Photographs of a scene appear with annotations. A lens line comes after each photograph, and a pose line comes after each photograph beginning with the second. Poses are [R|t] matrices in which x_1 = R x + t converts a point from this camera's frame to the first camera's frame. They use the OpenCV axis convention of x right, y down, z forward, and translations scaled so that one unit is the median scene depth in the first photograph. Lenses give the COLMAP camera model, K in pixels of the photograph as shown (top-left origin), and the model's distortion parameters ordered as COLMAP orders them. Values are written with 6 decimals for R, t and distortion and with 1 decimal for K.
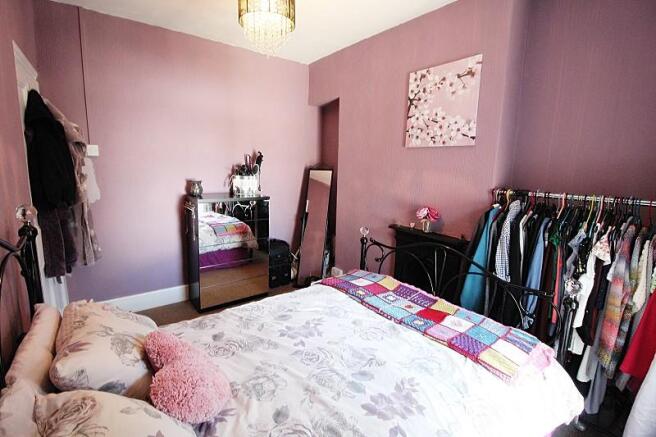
lens RADIAL K [[307.0, 0, 332.3], [0, 307.0, 210.2], [0, 0, 1]] dist [0.002376, -0.011442]
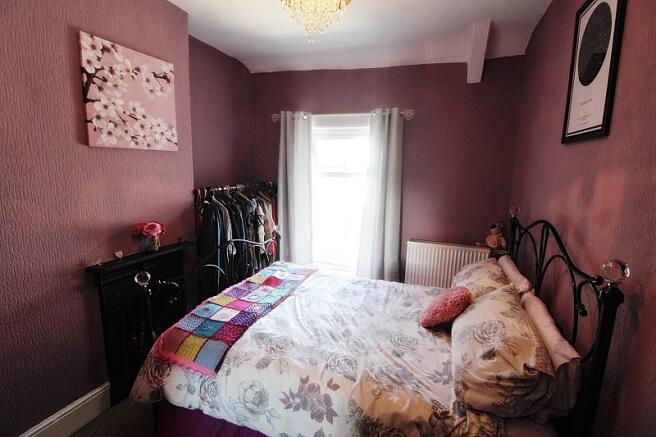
lens RADIAL K [[307.0, 0, 332.3], [0, 307.0, 210.2], [0, 0, 1]] dist [0.002376, -0.011442]
pose [[-0.532871, -0.157178, 0.831471, -0.663320], [0.094632, 0.965365, 0.243136, -0.202918], [-0.840888, 0.208245, -0.499541, 1.026559]]
